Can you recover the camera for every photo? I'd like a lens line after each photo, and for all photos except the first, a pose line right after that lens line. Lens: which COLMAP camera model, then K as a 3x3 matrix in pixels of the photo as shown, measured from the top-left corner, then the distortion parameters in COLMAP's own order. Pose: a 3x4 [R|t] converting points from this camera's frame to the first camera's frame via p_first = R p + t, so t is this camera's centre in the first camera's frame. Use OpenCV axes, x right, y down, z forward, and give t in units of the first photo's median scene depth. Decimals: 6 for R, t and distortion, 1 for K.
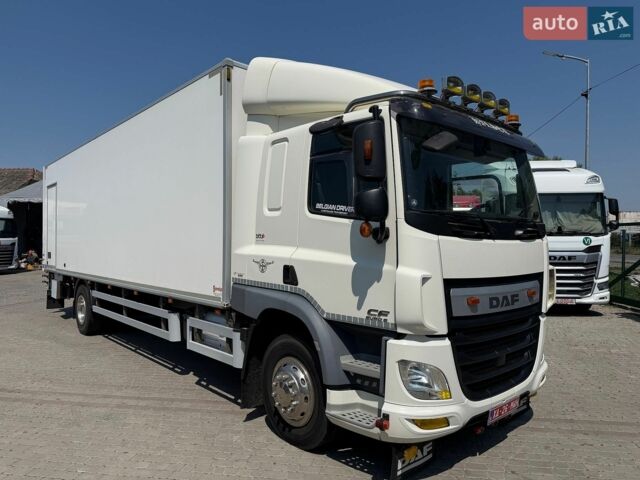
lens RADIAL K [[446.6, 0, 320.0], [0, 446.6, 240.0], [0, 0, 1]] dist [0.039442, -0.054043]
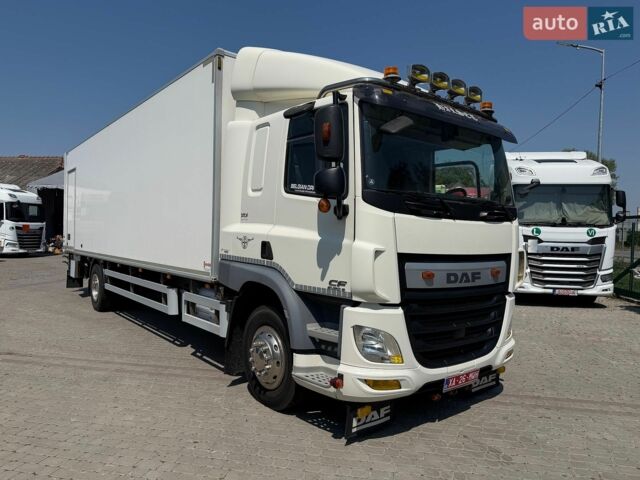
lens RADIAL K [[446.6, 0, 320.0], [0, 446.6, 240.0], [0, 0, 1]] dist [0.039442, -0.054043]
pose [[0.998504, 0.019430, -0.051107, 0.108194], [-0.018556, 0.999674, 0.017515, 0.030531], [0.051430, -0.016540, 0.998540, -0.066080]]
